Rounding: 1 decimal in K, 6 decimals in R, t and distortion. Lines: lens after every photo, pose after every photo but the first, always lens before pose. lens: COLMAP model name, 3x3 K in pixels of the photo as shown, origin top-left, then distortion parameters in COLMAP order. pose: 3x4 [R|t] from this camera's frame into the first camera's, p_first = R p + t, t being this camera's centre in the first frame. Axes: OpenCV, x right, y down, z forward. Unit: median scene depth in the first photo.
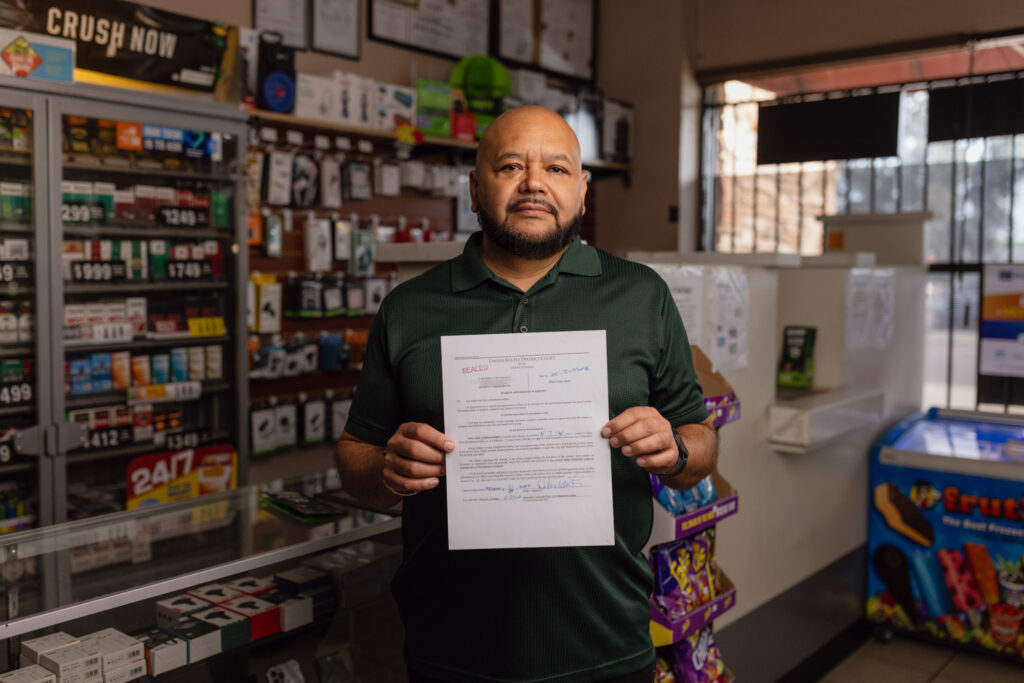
lens RADIAL K [[977.0, 0, 511.7], [0, 977.0, 335.6], [0, 0, 1]] dist [0.003252, -0.007895]
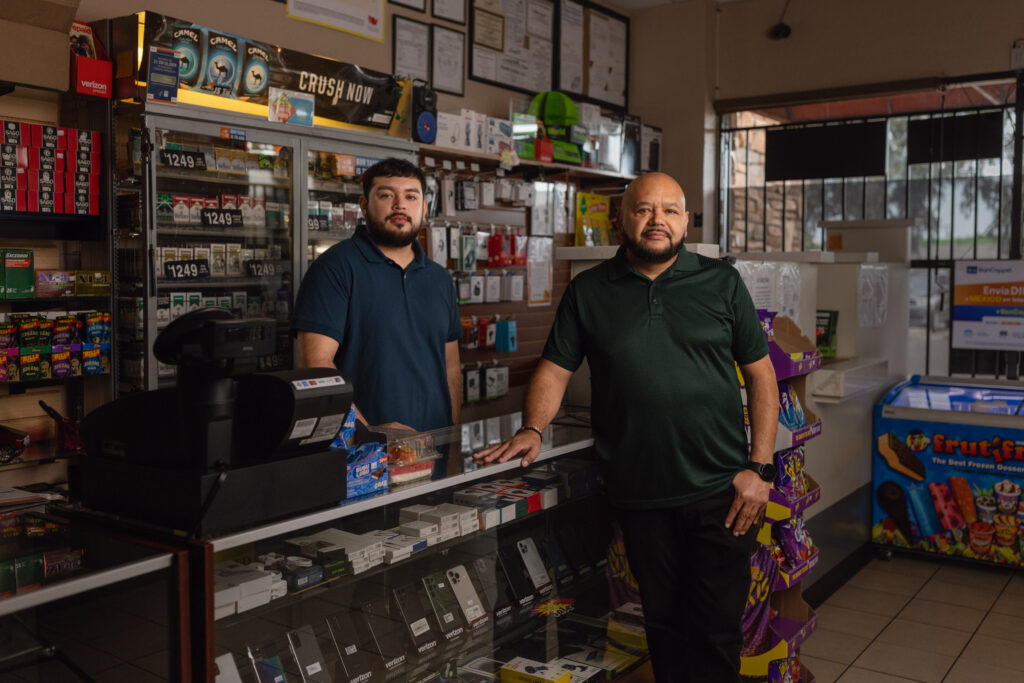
lens RADIAL K [[989.0, 0, 514.0], [0, 989.0, 329.3], [0, 0, 1]] dist [0.006141, -0.006786]
pose [[0.997239, -0.008839, 0.073734, -0.209581], [0.009387, 0.999931, -0.007088, 0.021796], [-0.073666, 0.007761, 0.997253, -0.268932]]
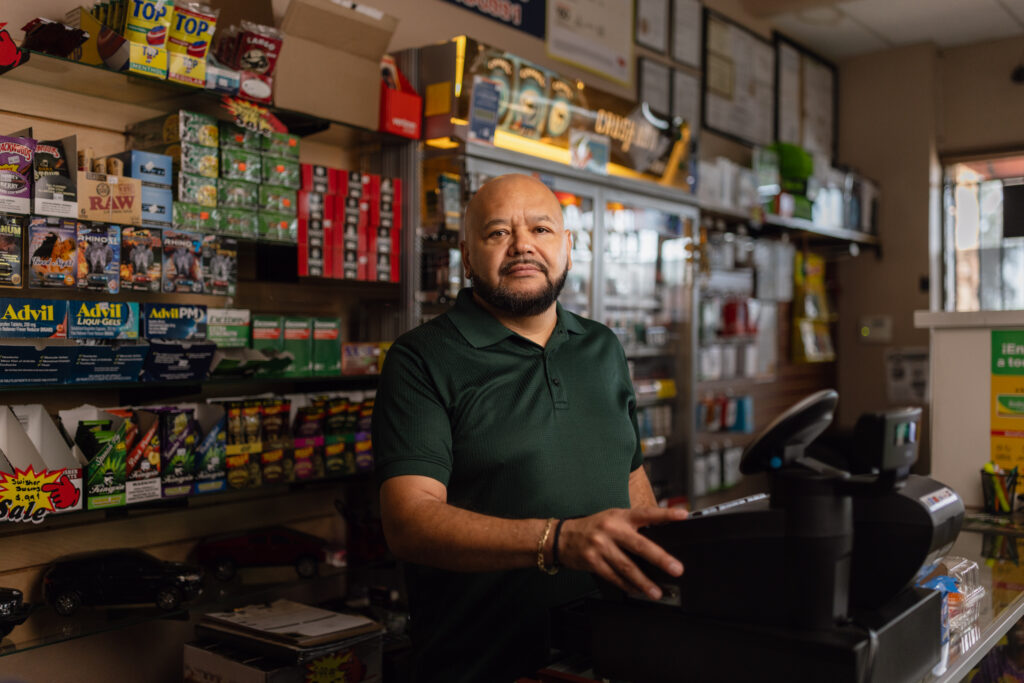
lens RADIAL K [[993.1, 0, 505.3], [0, 993.1, 332.7], [0, 0, 1]] dist [0.004744, -0.006330]
pose [[0.999768, -0.009225, 0.019481, -0.446108], [0.010691, 0.997009, -0.076537, 0.010216], [-0.018717, 0.076727, 0.996876, -0.105001]]
